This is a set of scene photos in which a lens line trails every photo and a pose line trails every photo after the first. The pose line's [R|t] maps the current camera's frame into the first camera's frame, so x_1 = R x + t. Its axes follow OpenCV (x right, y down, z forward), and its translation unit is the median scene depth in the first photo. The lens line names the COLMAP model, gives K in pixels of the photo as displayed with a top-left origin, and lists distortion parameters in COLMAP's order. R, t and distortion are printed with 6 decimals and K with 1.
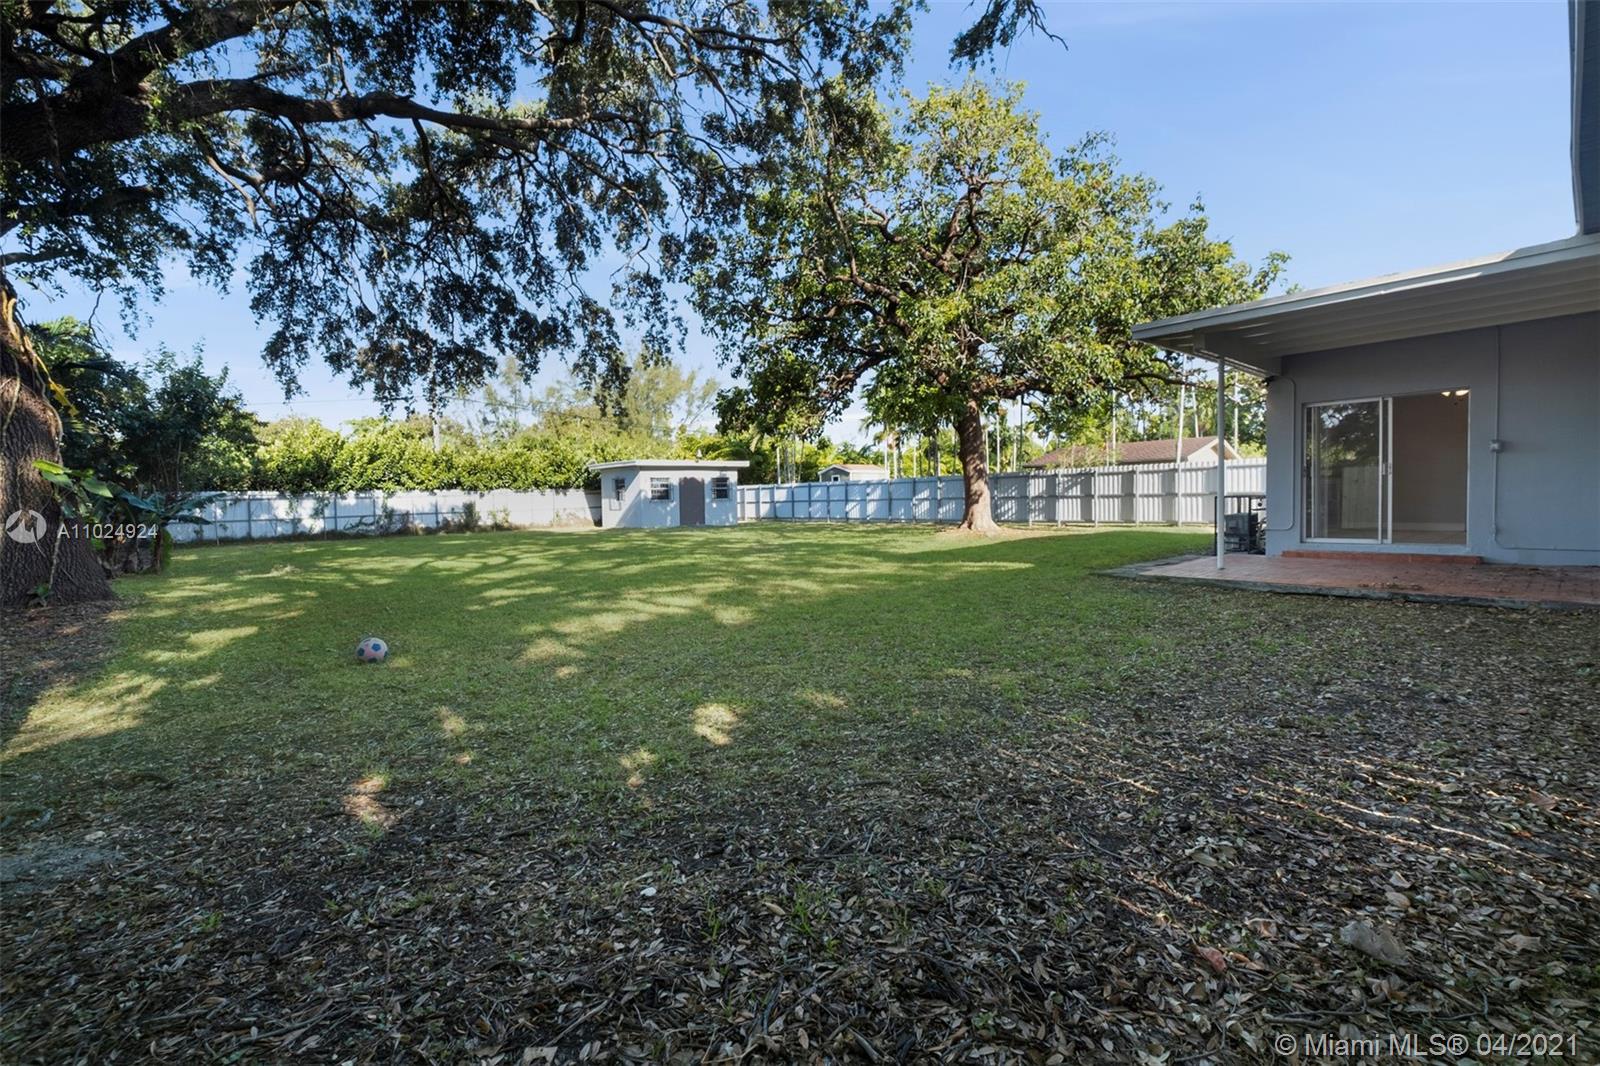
lens RADIAL K [[706.4, 0, 796.8], [0, 706.4, 537.8], [0, 0, 1]] dist [0.004950, -0.004368]
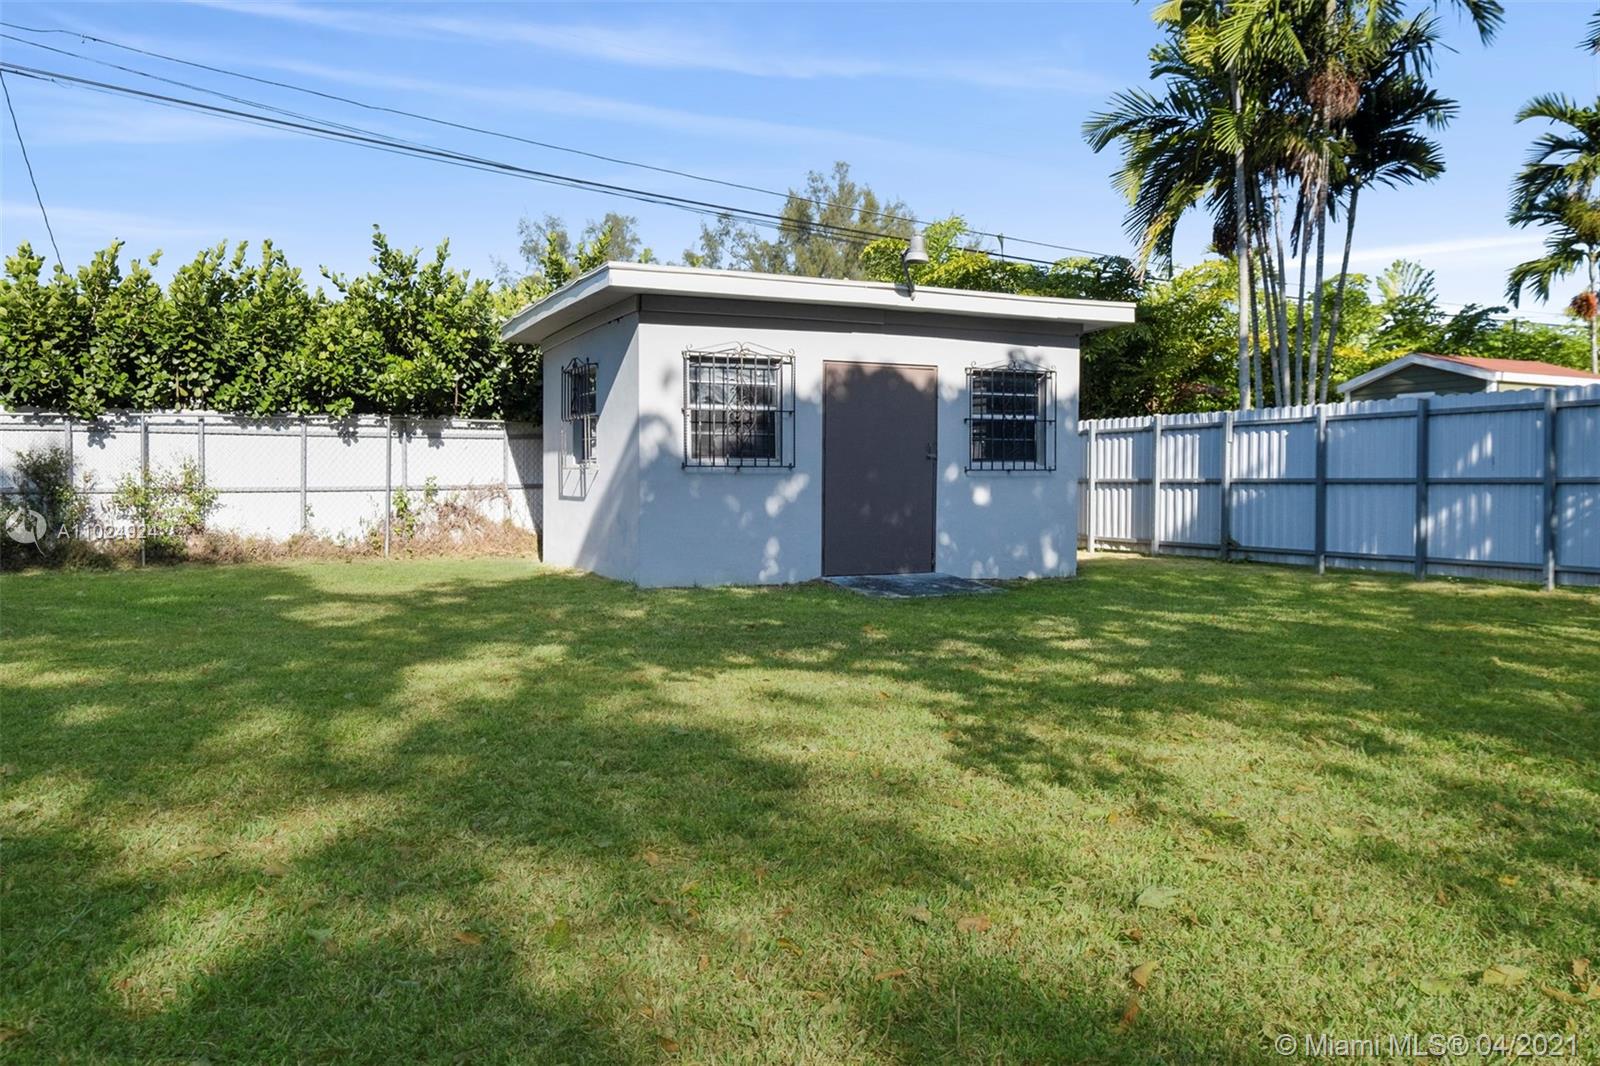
lens RADIAL K [[1120.8, 0, 803.8], [0, 1120.8, 534.9], [0, 0, 1]] dist [0.009578, -0.000409]
pose [[0.965423, 0.038620, -0.257811, -0.087973], [-0.038059, 0.999250, 0.007171, -0.036885], [0.257895, 0.002889, 0.966169, 0.722575]]
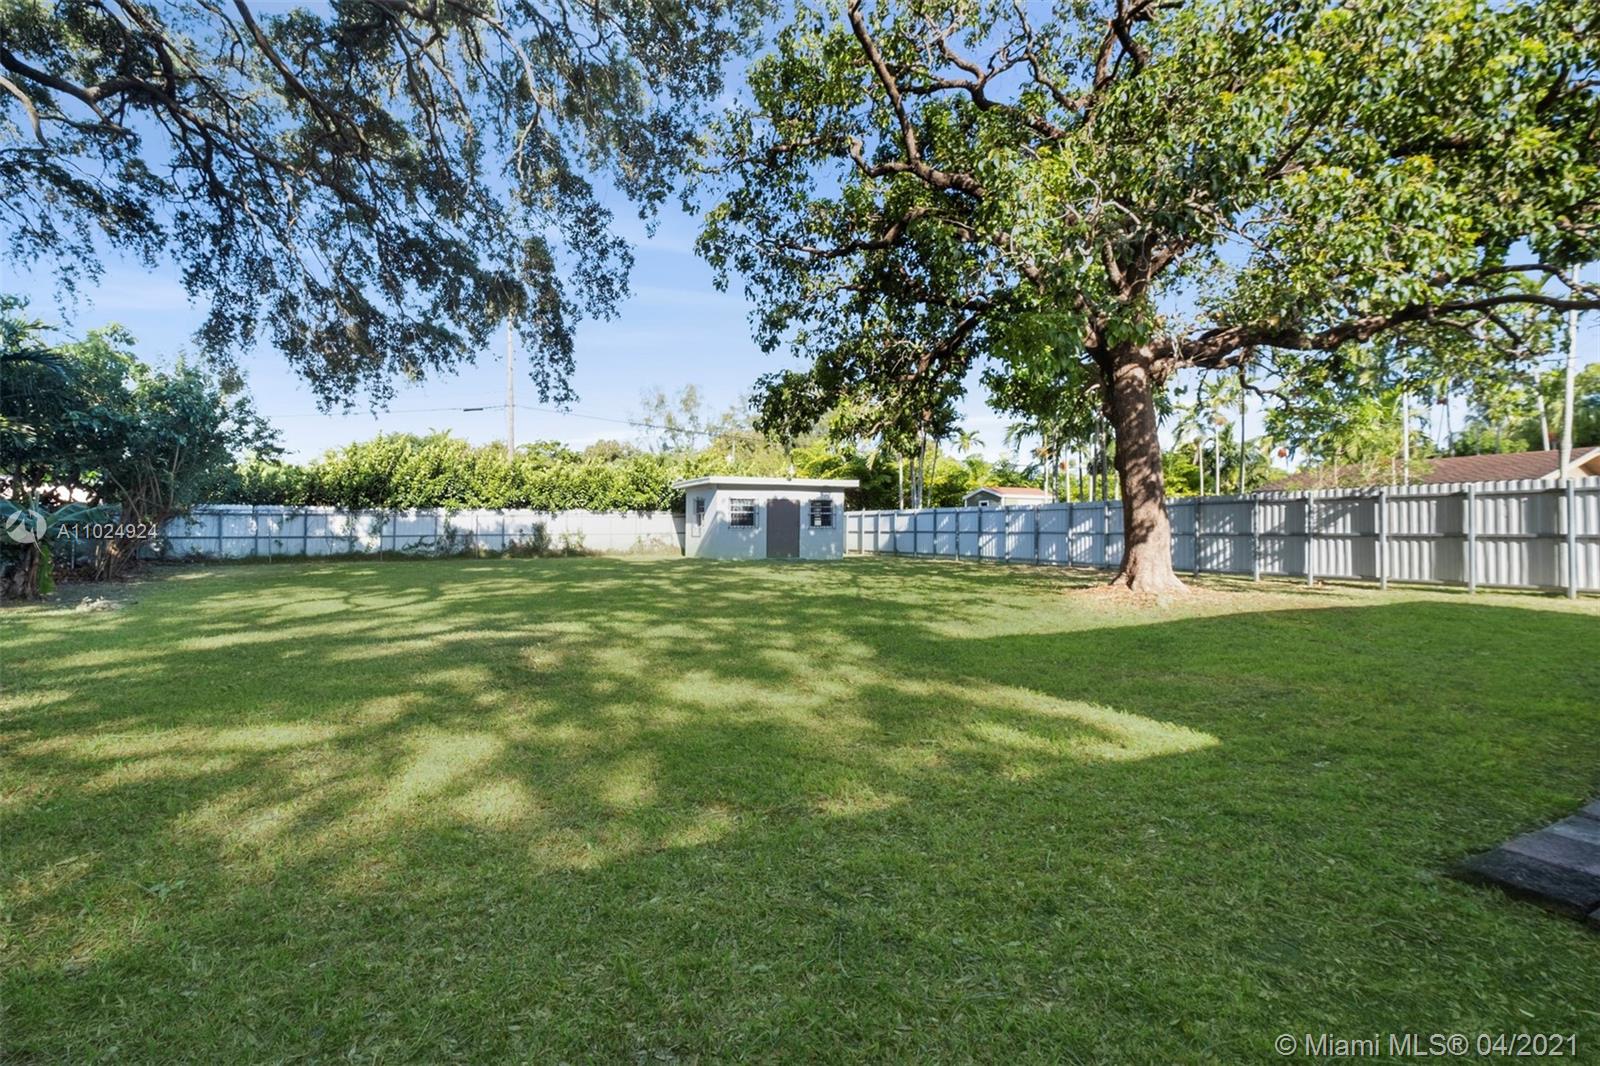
lens RADIAL K [[706.4, 0, 793.1], [0, 706.4, 516.6], [0, 0, 1]] dist [0.004950, -0.004368]
pose [[0.961724, 0.020233, -0.273273, 0.093332], [-0.039213, 0.997168, -0.064175, -0.015058], [0.271200, 0.072434, 0.959794, 0.251300]]
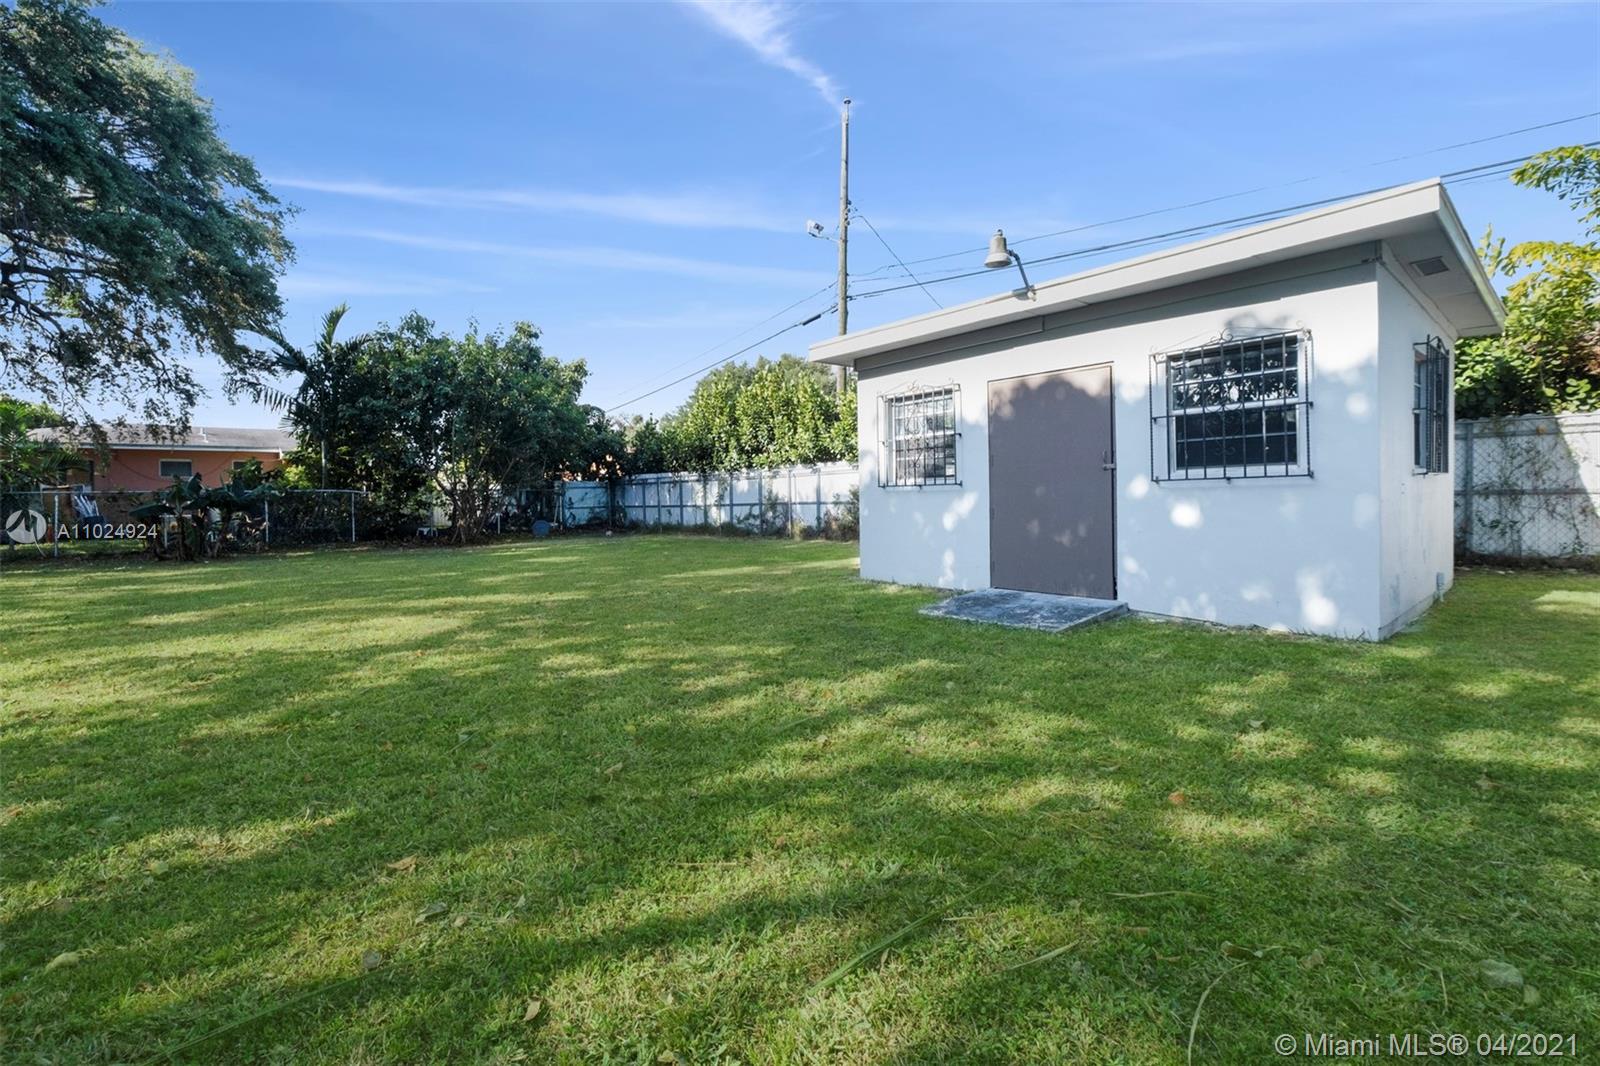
lens RADIAL K [[706.4, 0, 803.3], [0, 706.4, 517.7], [0, 0, 1]] dist [0.004950, -0.004368]
pose [[0.031197, 0.060502, -0.997680, 0.068213], [-0.023399, 0.997937, 0.059786, -0.059195], [0.999239, 0.021480, 0.032548, 1.021834]]
